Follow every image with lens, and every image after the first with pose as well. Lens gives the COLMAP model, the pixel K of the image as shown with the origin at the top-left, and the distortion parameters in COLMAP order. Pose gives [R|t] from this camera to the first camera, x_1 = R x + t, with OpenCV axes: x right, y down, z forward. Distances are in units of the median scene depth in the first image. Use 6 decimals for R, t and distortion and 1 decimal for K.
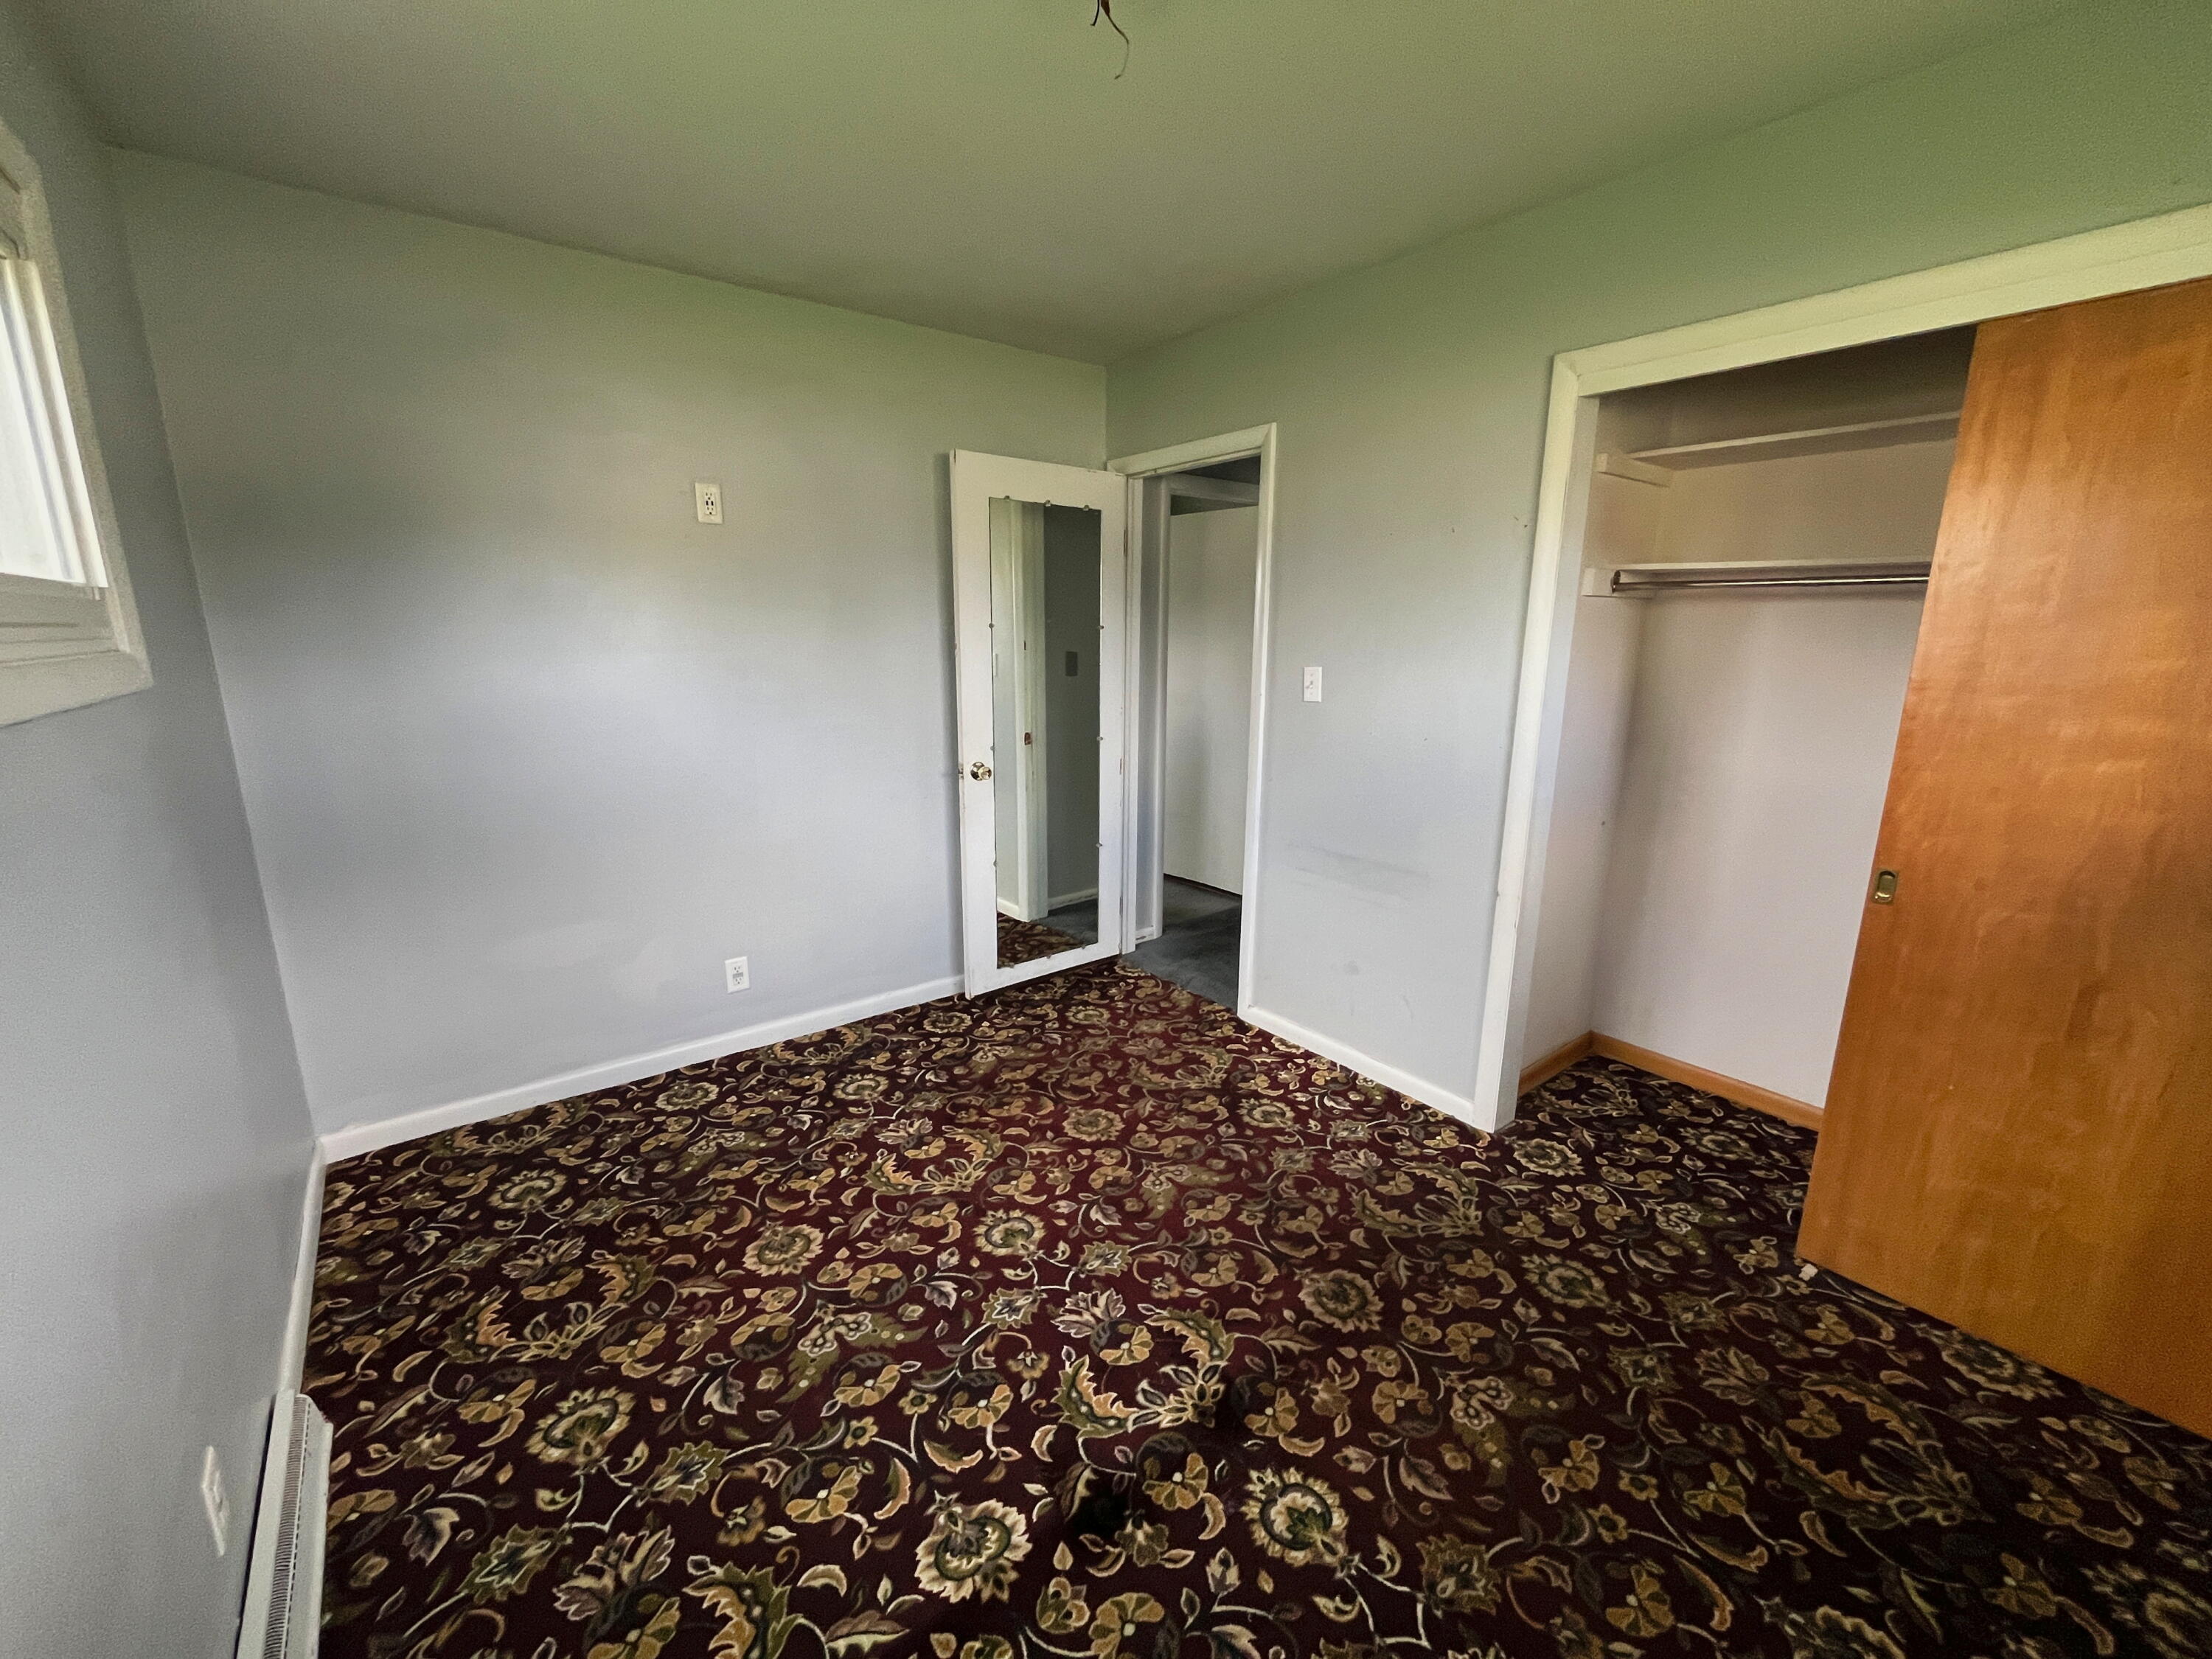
lens RADIAL K [[894.8, 0, 1105.0], [0, 894.8, 879.3], [0, 0, 1]] dist [-0.002136, -0.000013]
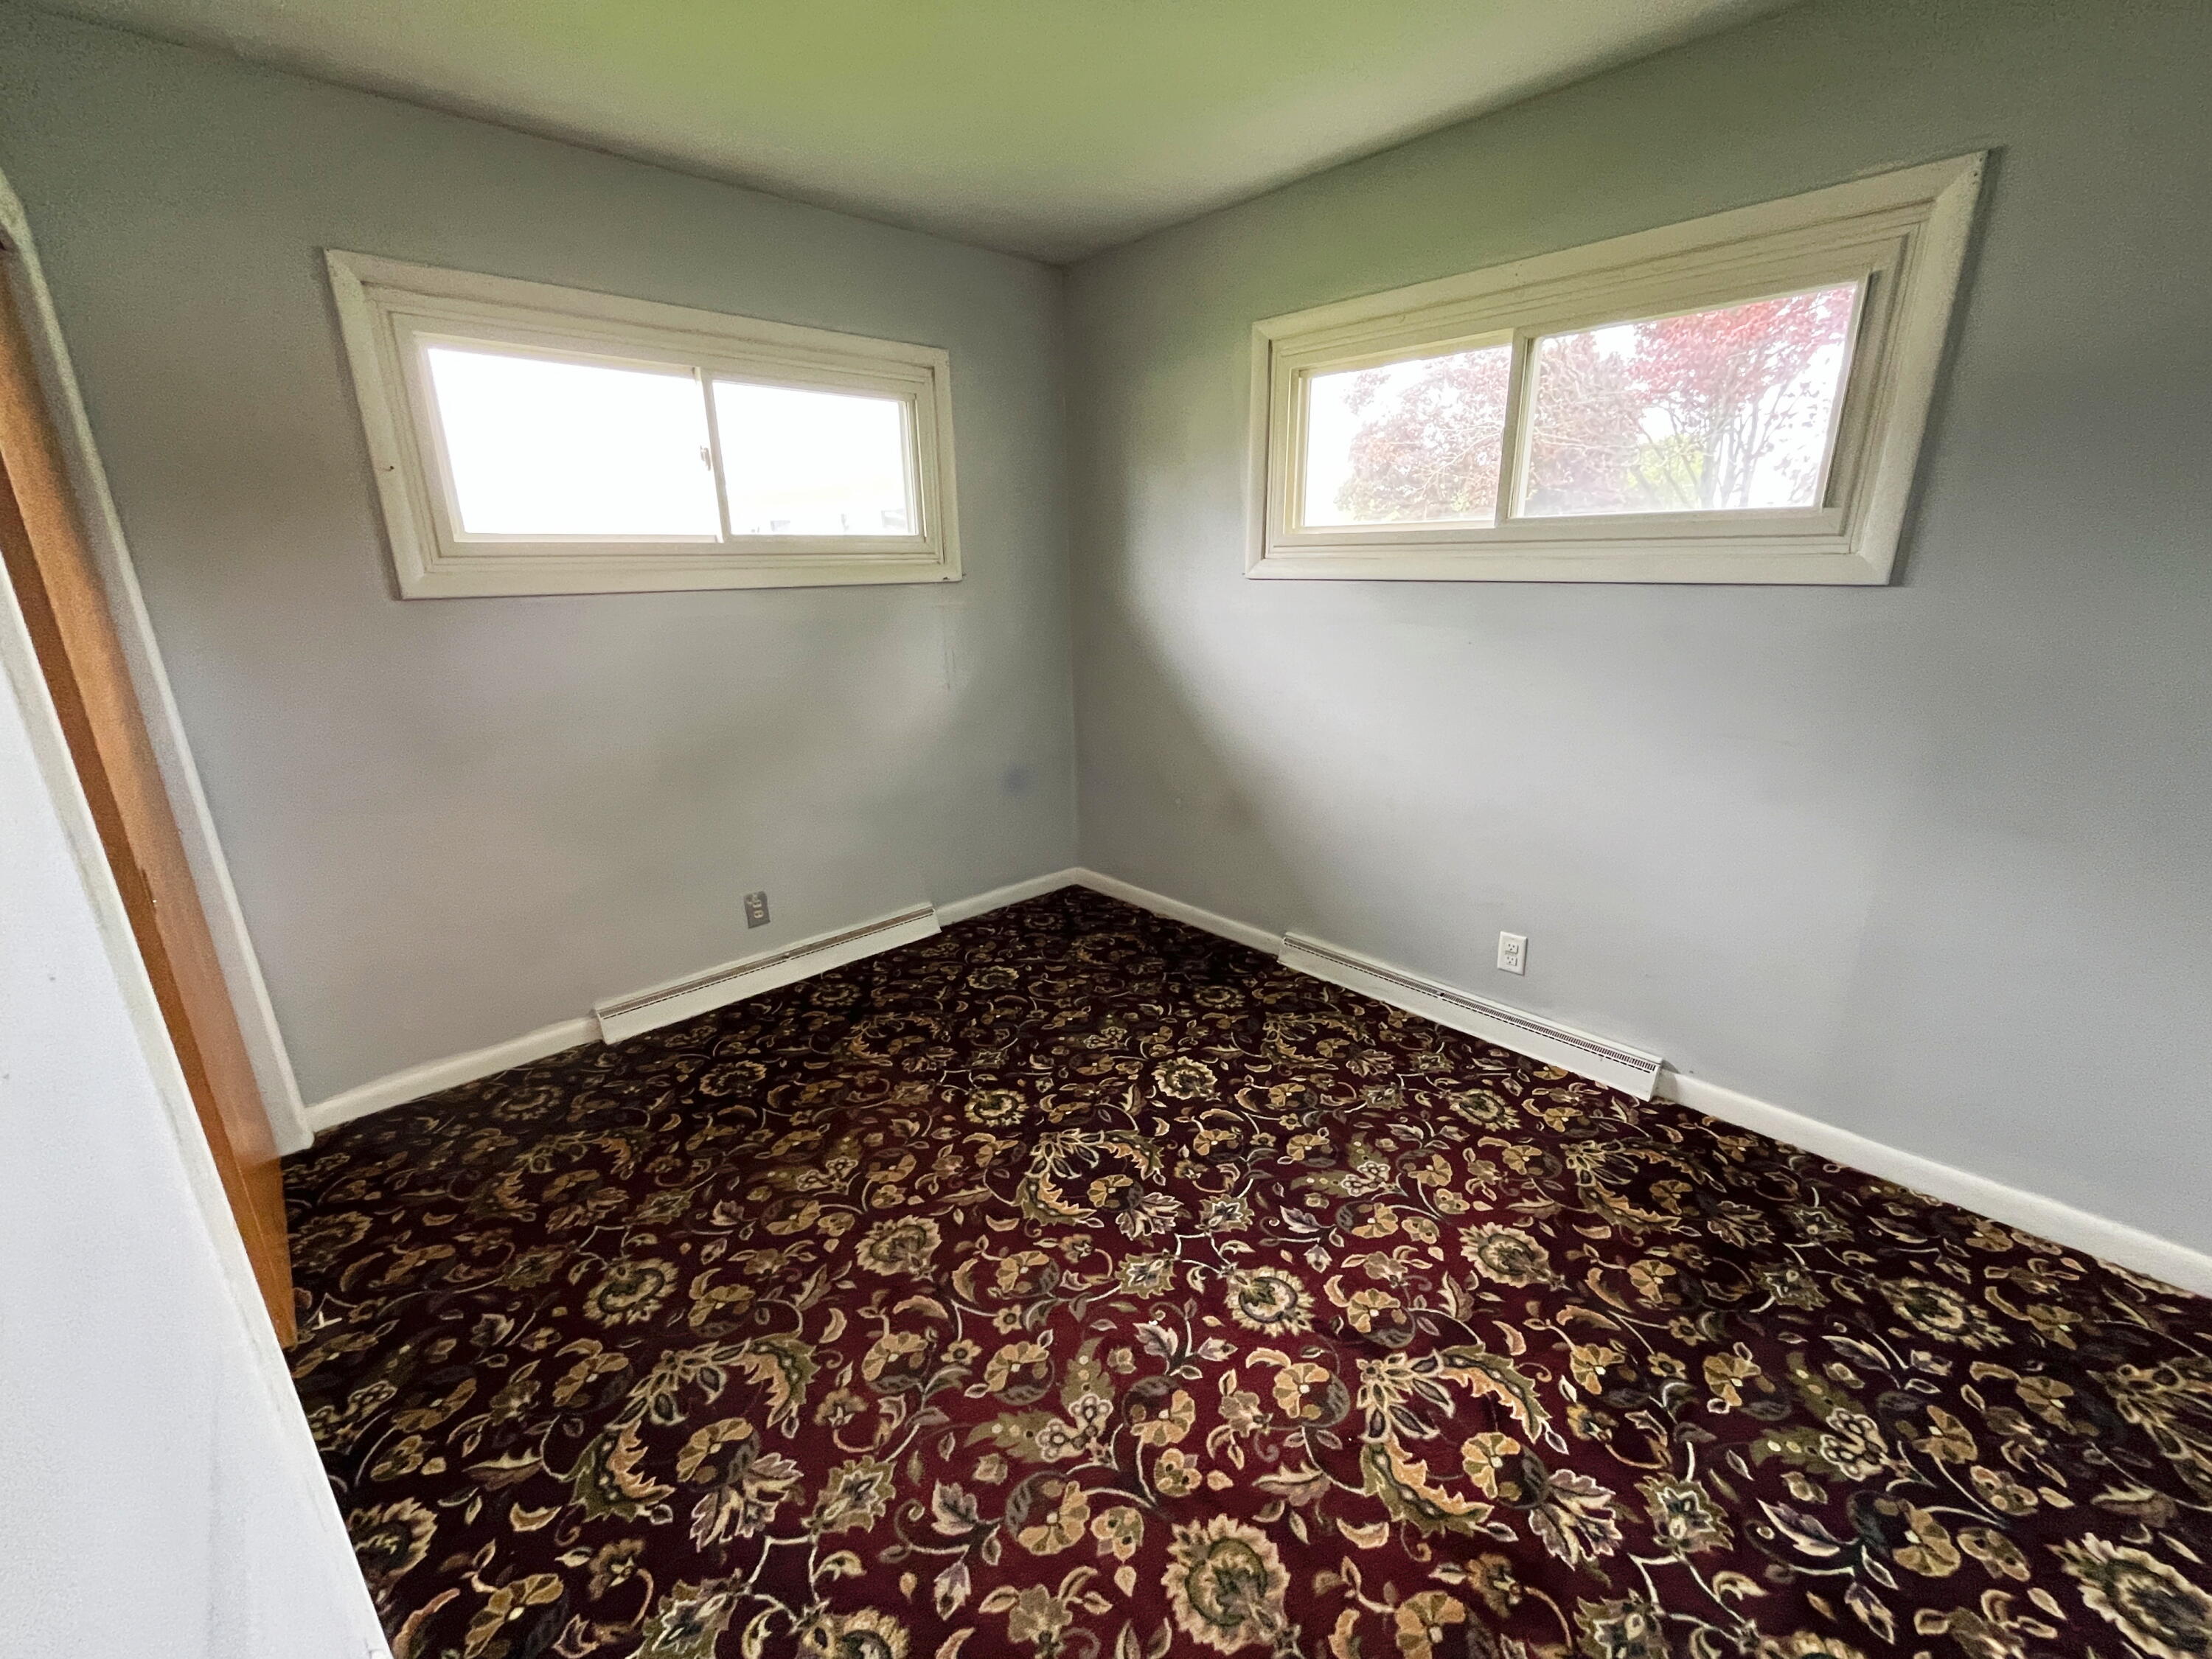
lens RADIAL K [[905.2, 0, 1106.0], [0, 905.2, 829.5], [0, 0, 1]] dist [-0.001439, 0.000122]
pose [[-0.995177, 0.037200, -0.090764, 0.101907], [-0.016794, 0.847026, 0.531286, -0.413704], [0.096643, 0.530248, -0.842316, 1.495259]]
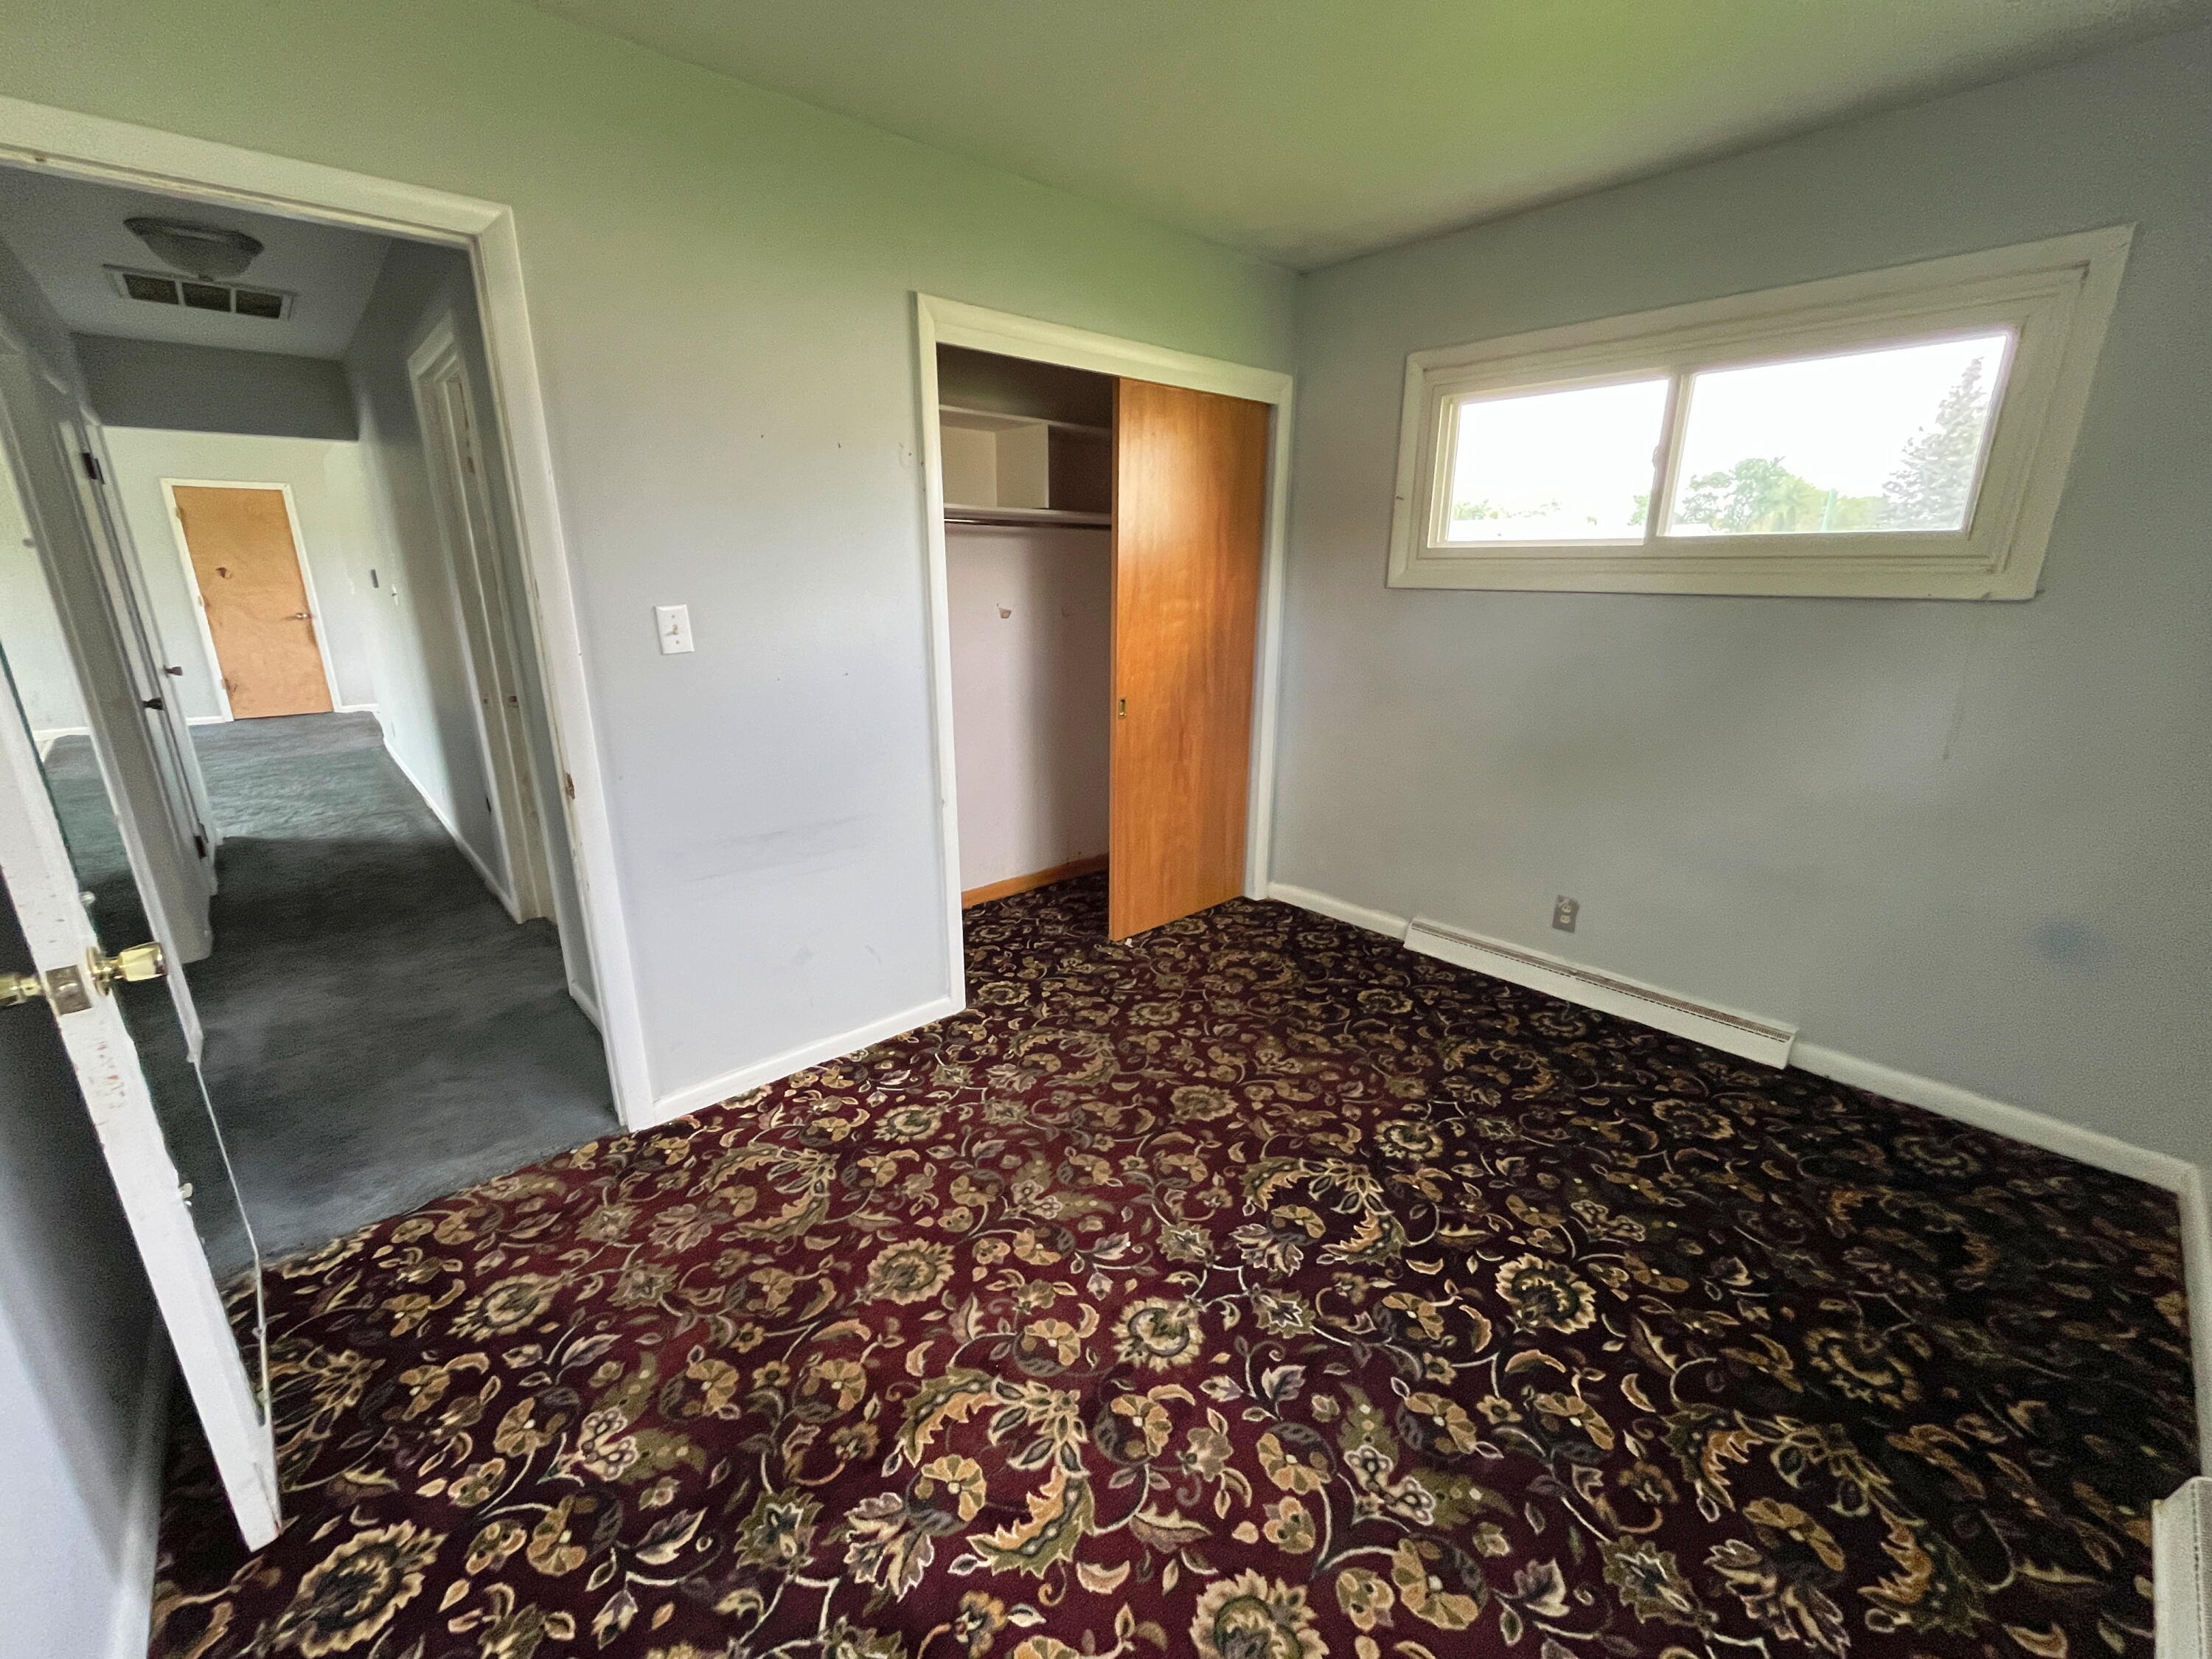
lens RADIAL K [[893.6, 0, 1100.5], [0, 893.6, 838.5], [0, 0, 1]] dist [-0.002076, 0.000164]
pose [[-0.077398, -0.292210, 0.953217, -0.749037], [0.266984, 0.915092, 0.302201, -0.263983], [-0.960588, 0.277883, 0.007189, 0.949802]]
